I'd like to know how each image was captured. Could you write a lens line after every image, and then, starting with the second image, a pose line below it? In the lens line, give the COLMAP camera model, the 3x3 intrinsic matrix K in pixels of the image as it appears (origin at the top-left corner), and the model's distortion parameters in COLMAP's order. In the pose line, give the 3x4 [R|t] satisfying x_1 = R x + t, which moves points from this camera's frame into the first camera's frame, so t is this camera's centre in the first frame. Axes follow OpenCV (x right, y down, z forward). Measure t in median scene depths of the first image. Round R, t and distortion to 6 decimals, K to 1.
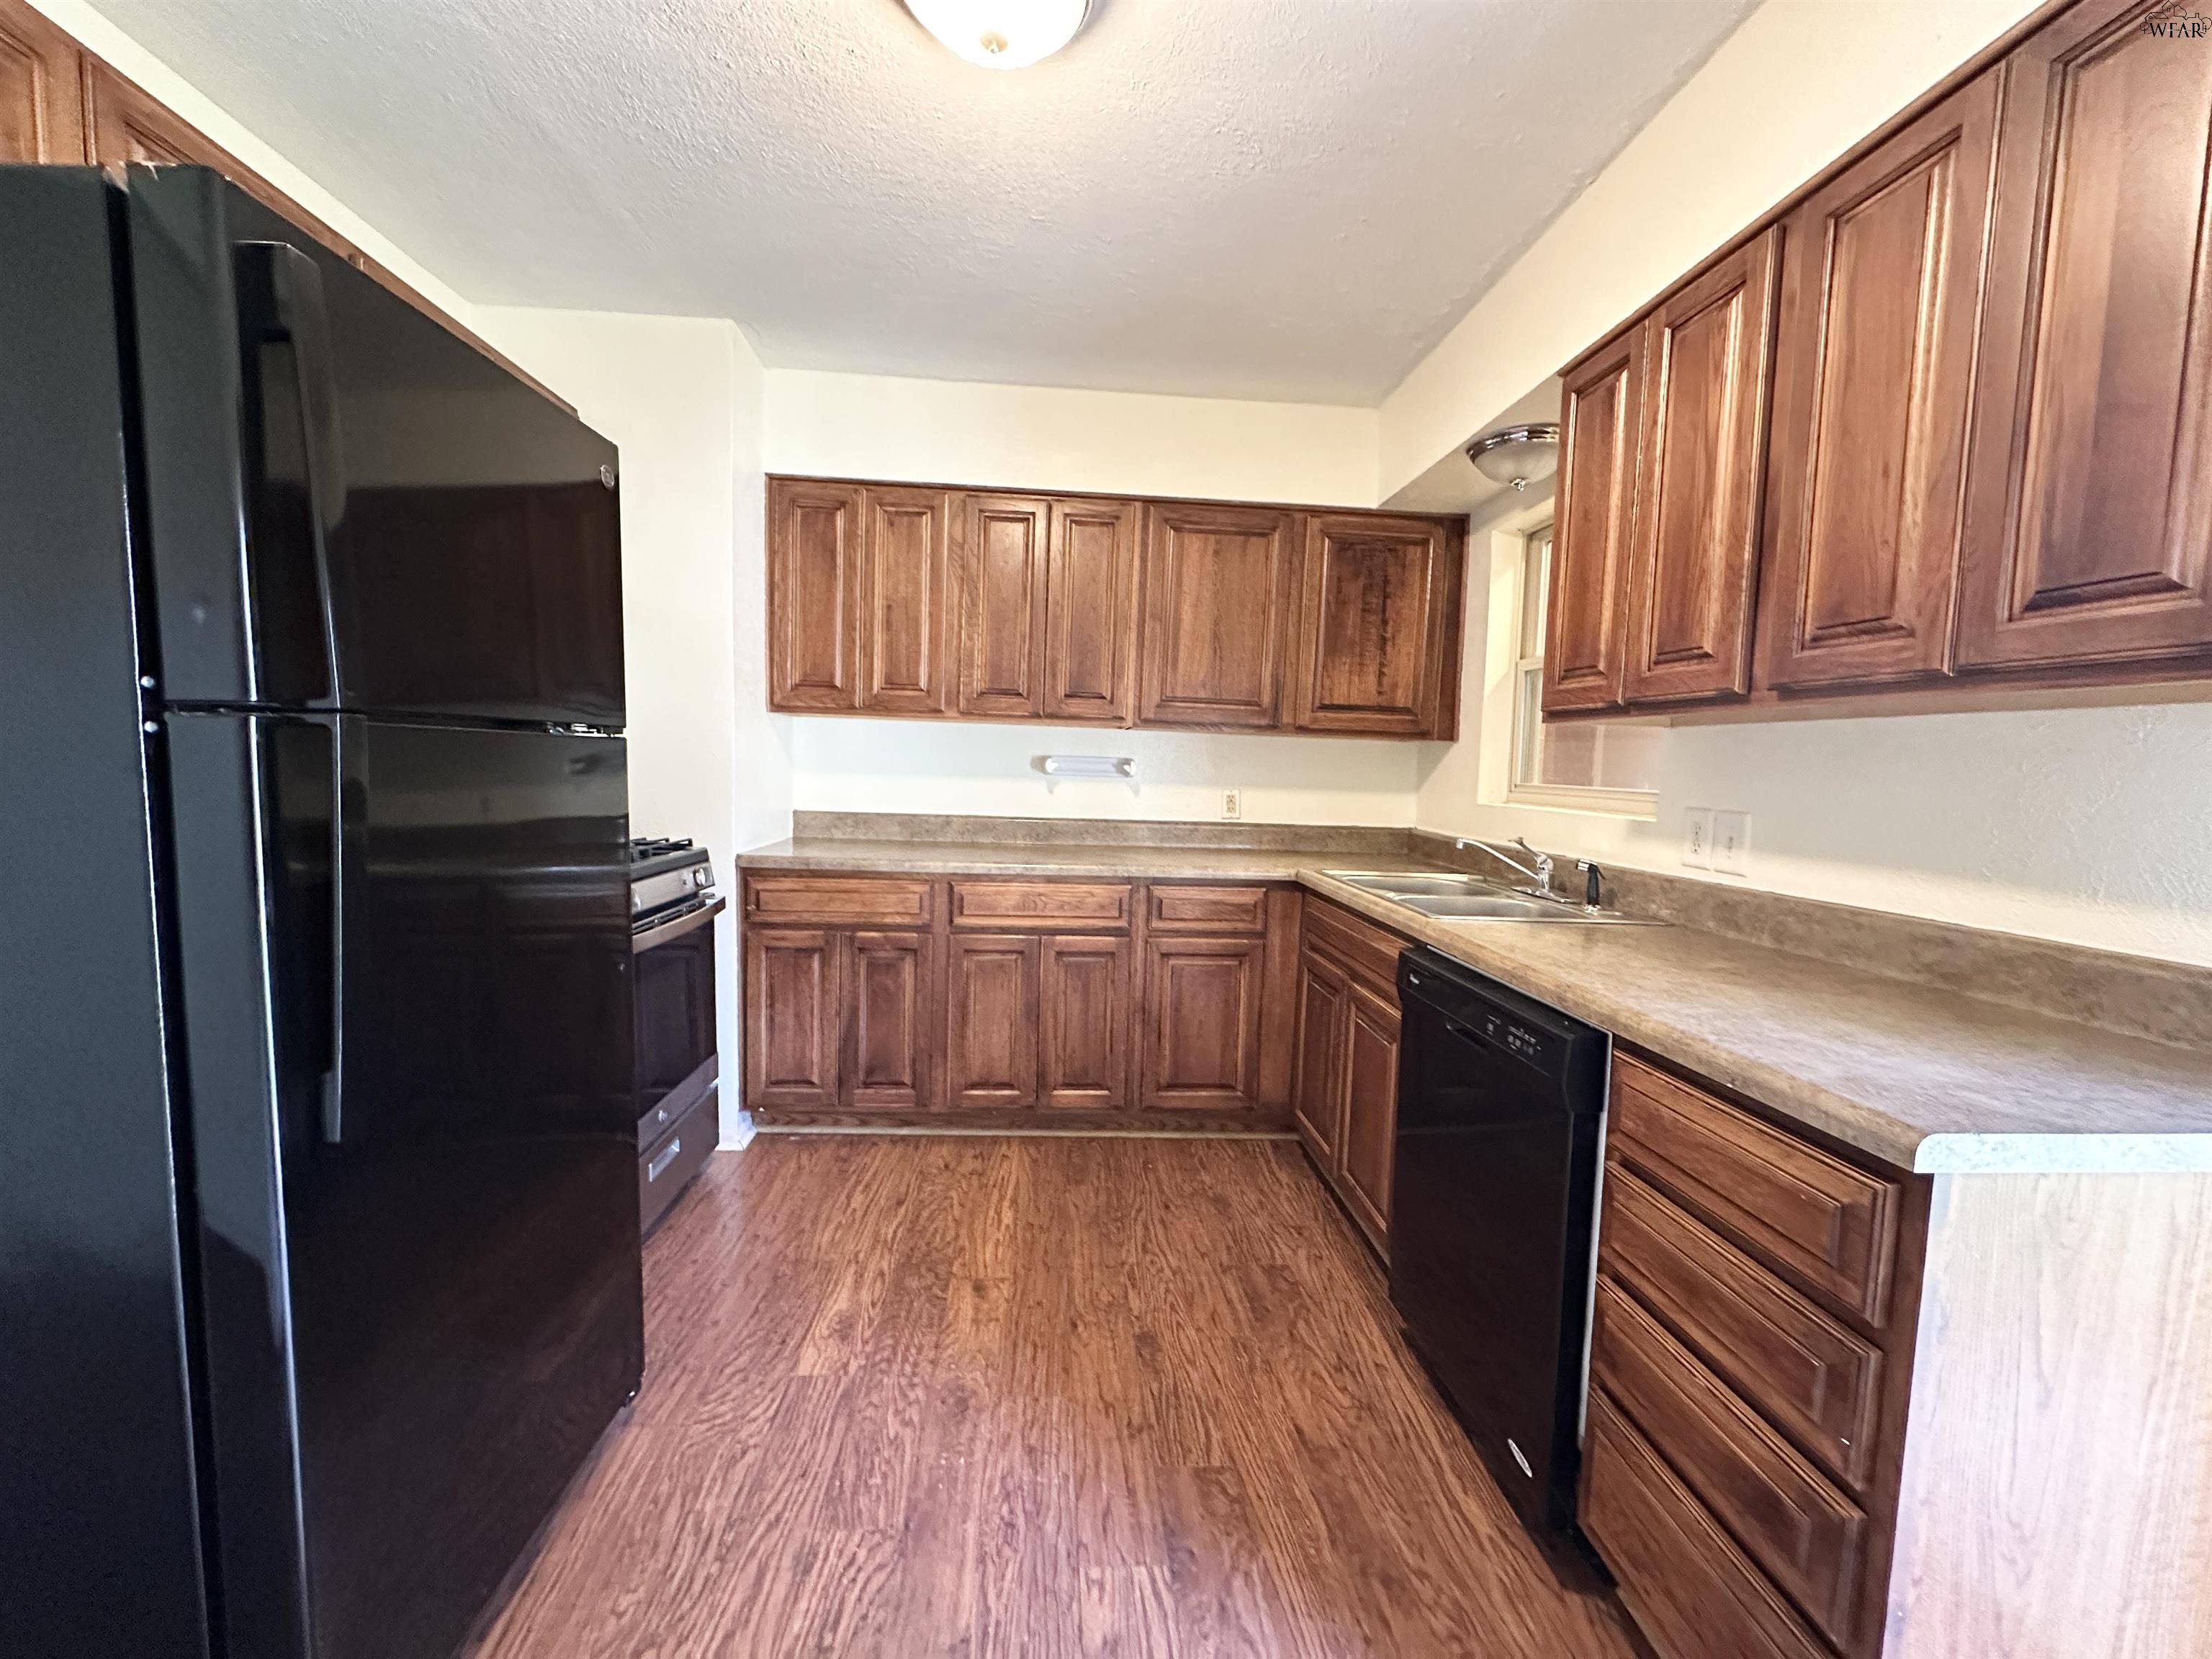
lens RADIAL K [[880.9, 0, 1105.6], [0, 880.9, 832.8], [0, 0, 1]] dist [-0.005686, 0.001146]
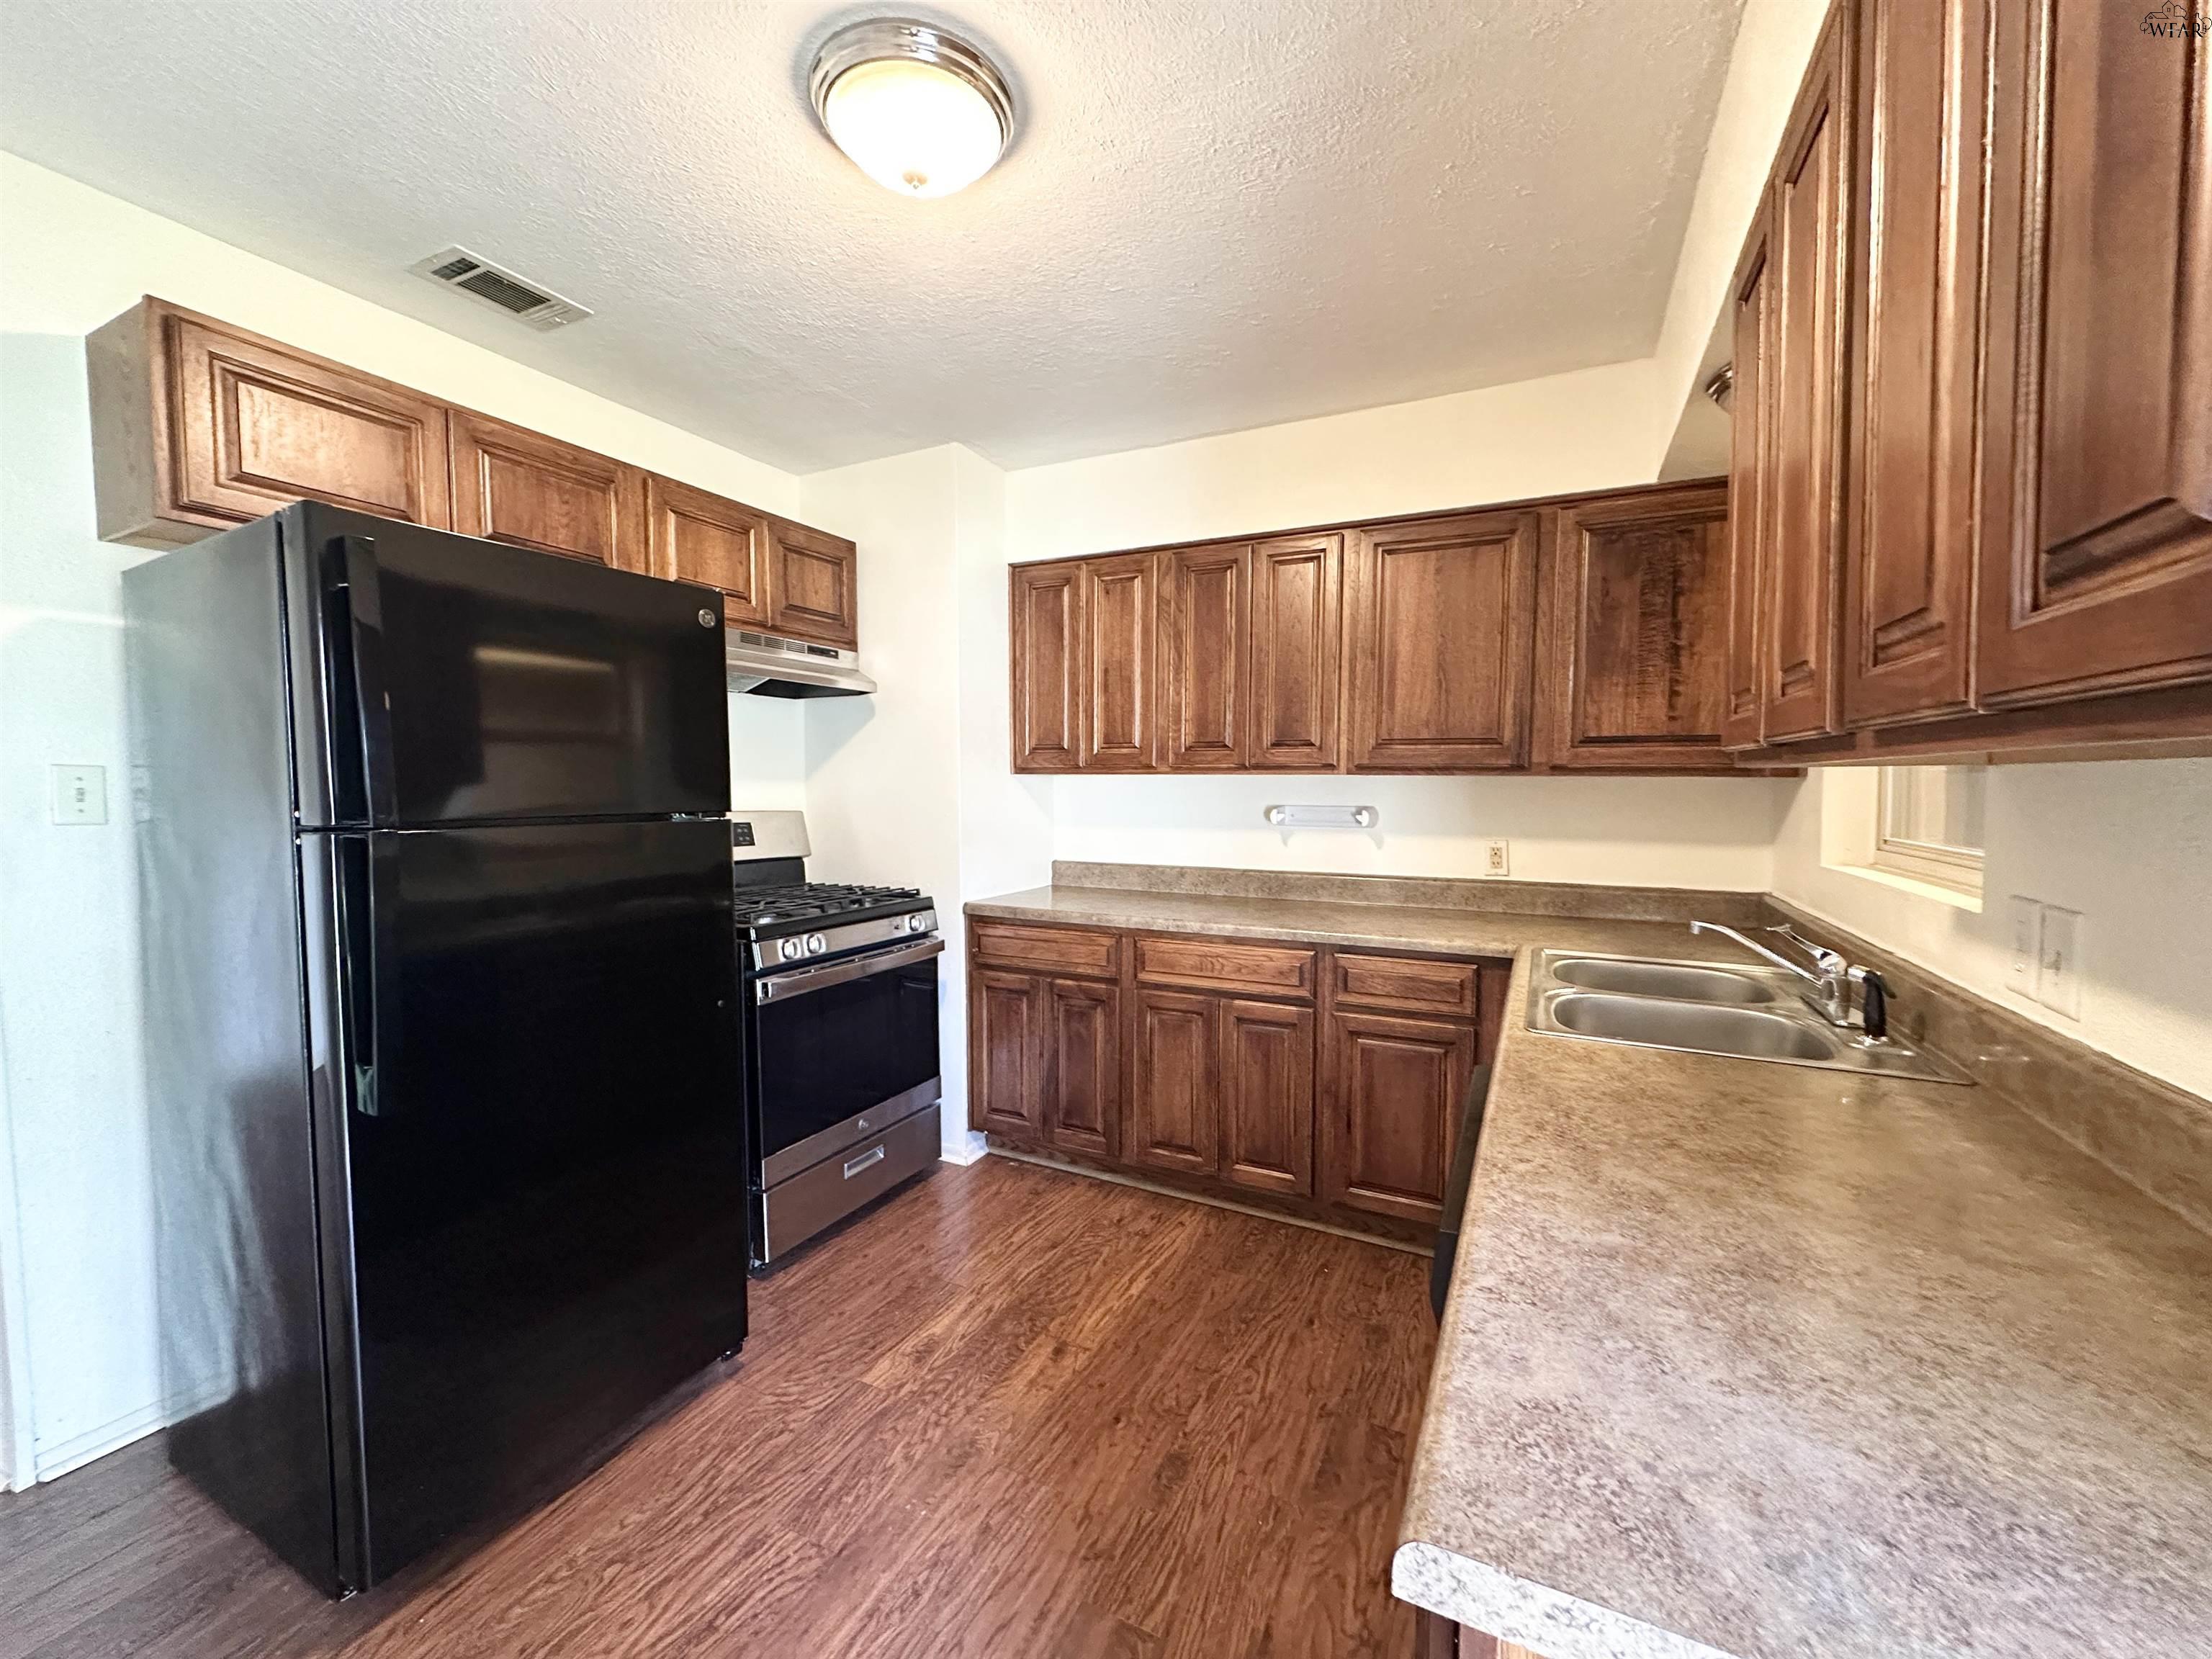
lens RADIAL K [[880.9, 0, 1105.6], [0, 880.9, 832.8], [0, 0, 1]] dist [-0.005686, 0.001146]
pose [[0.861561, -0.003158, -0.507645, 0.306474], [-0.014272, 0.999435, -0.030438, -0.032361], [0.507454, 0.033469, 0.861029, 0.106356]]
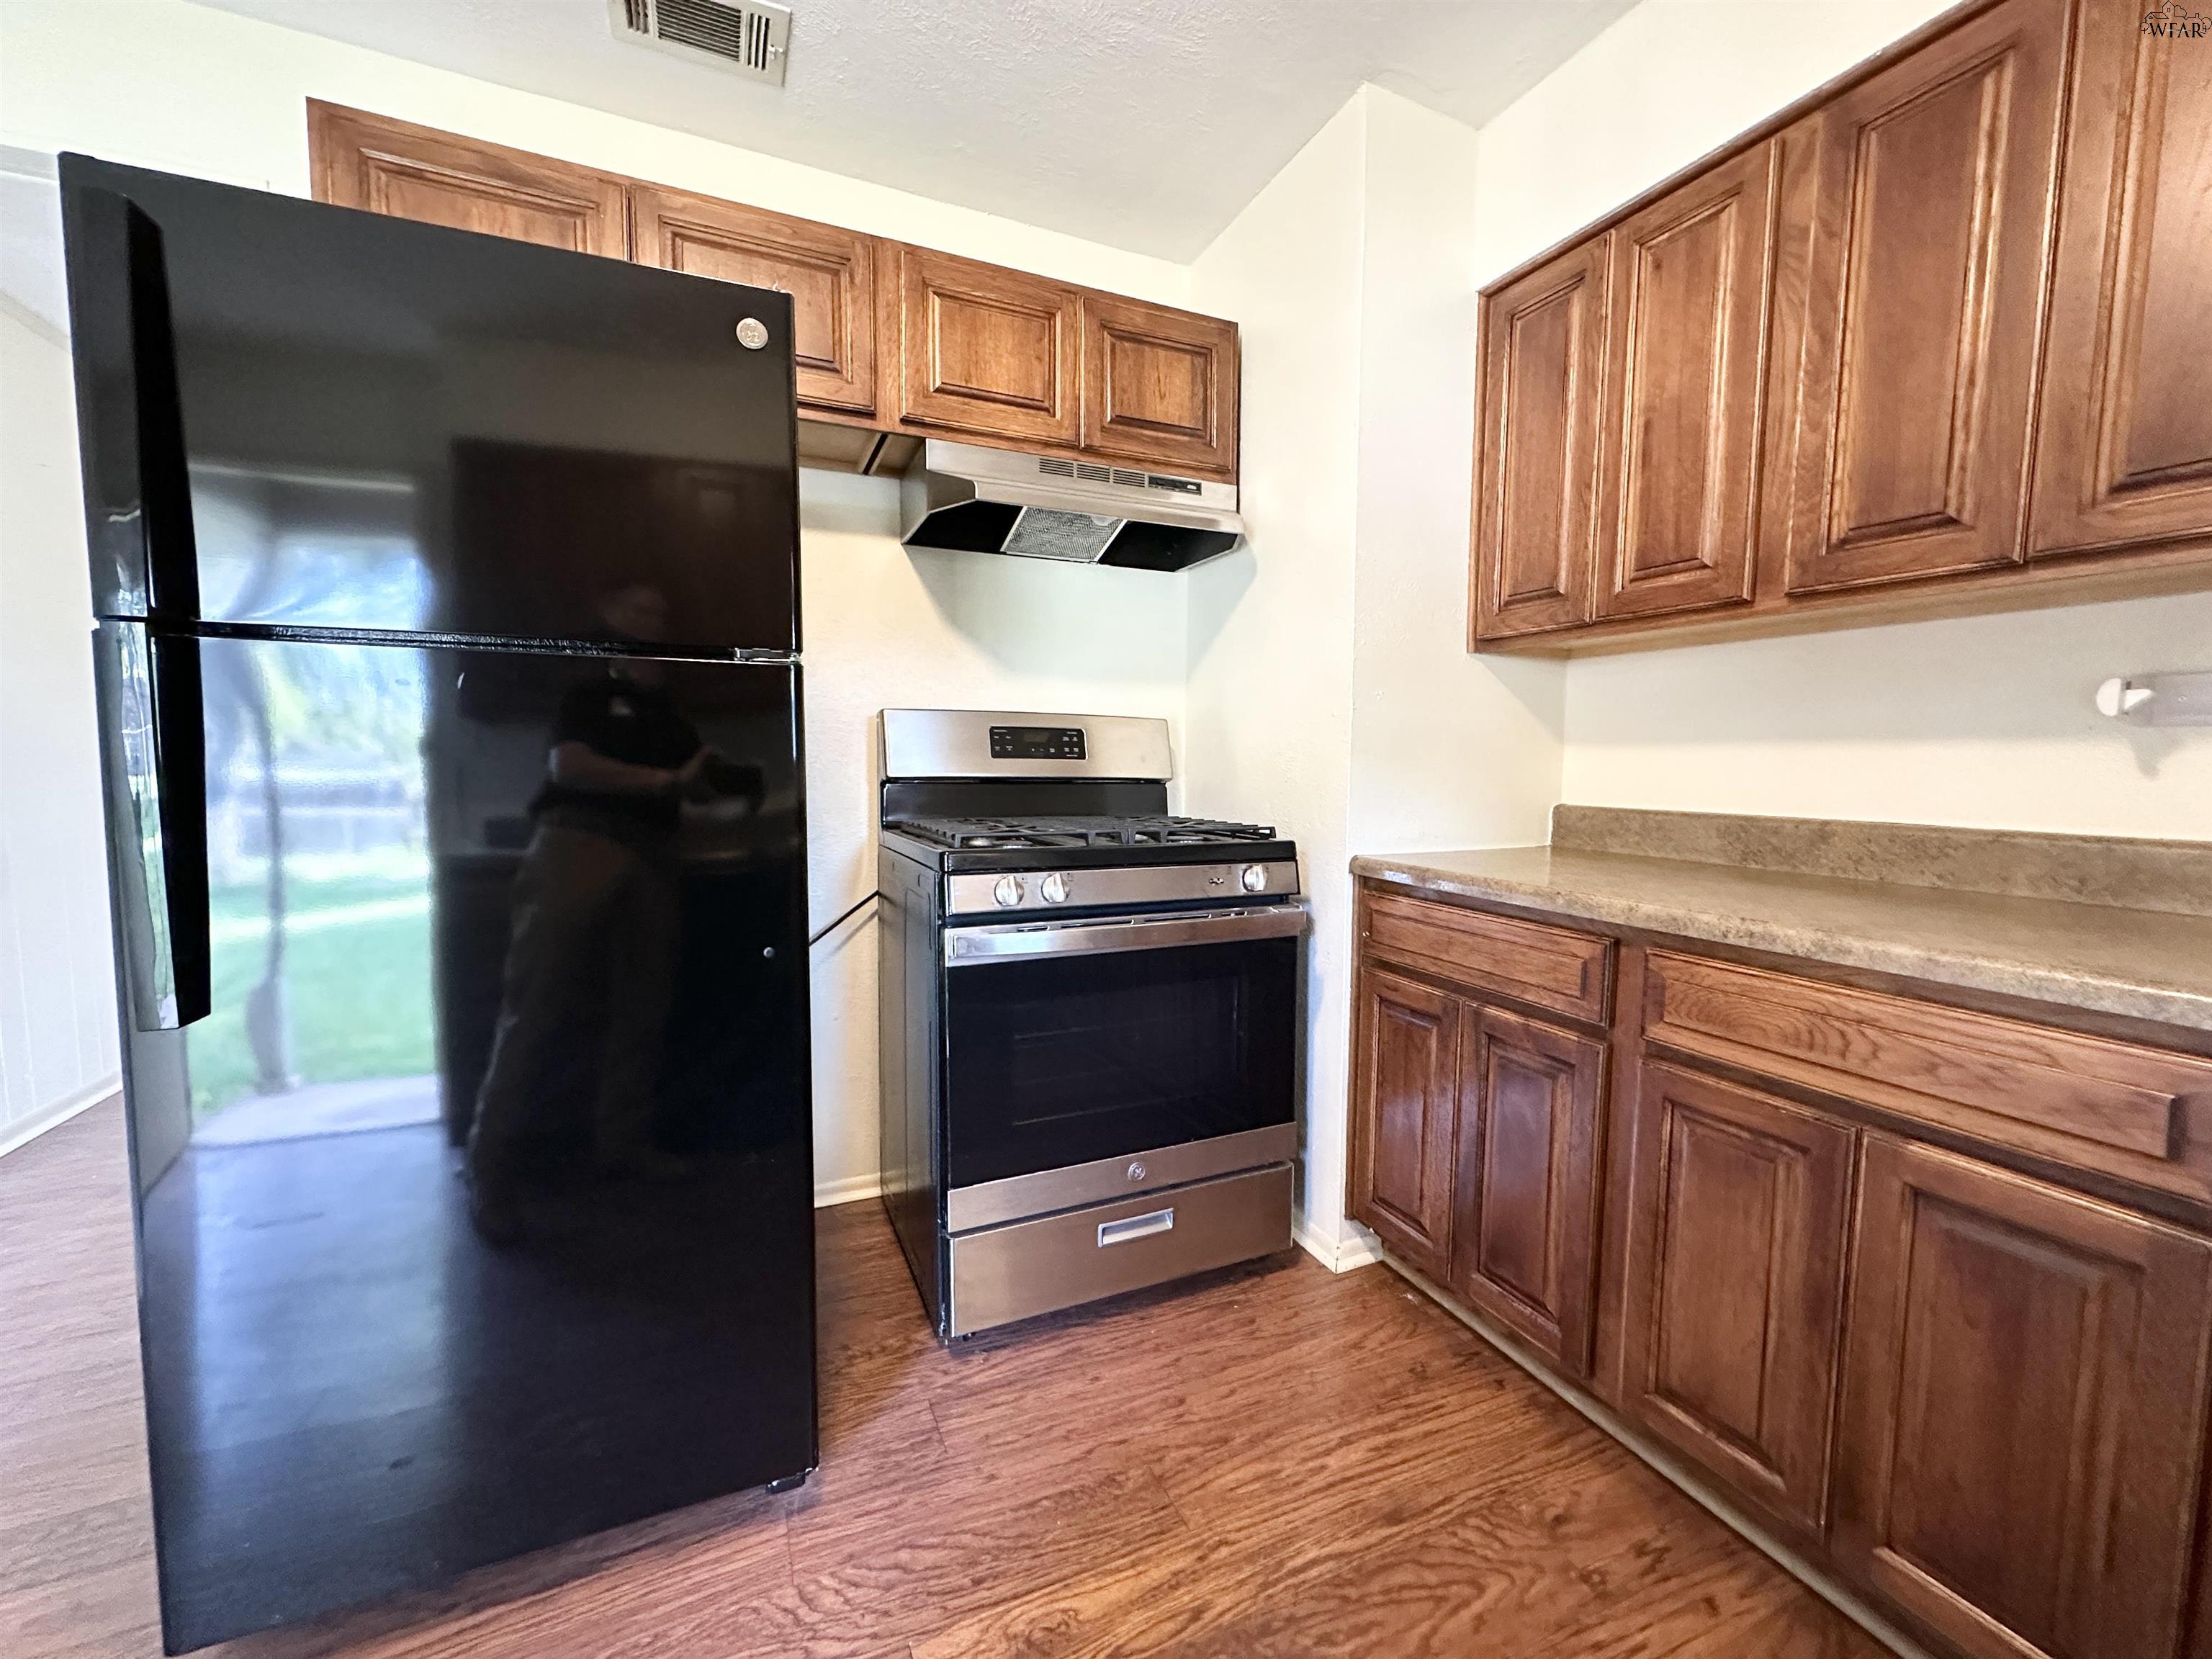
lens RADIAL K [[880.9, 0, 1105.6], [0, 880.9, 832.8], [0, 0, 1]] dist [-0.005686, 0.001146]
pose [[0.349209, 0.049074, -0.935759, 0.163780], [-0.069971, 0.997205, 0.026185, 0.001720], [0.934429, 0.056332, 0.351667, 0.549203]]
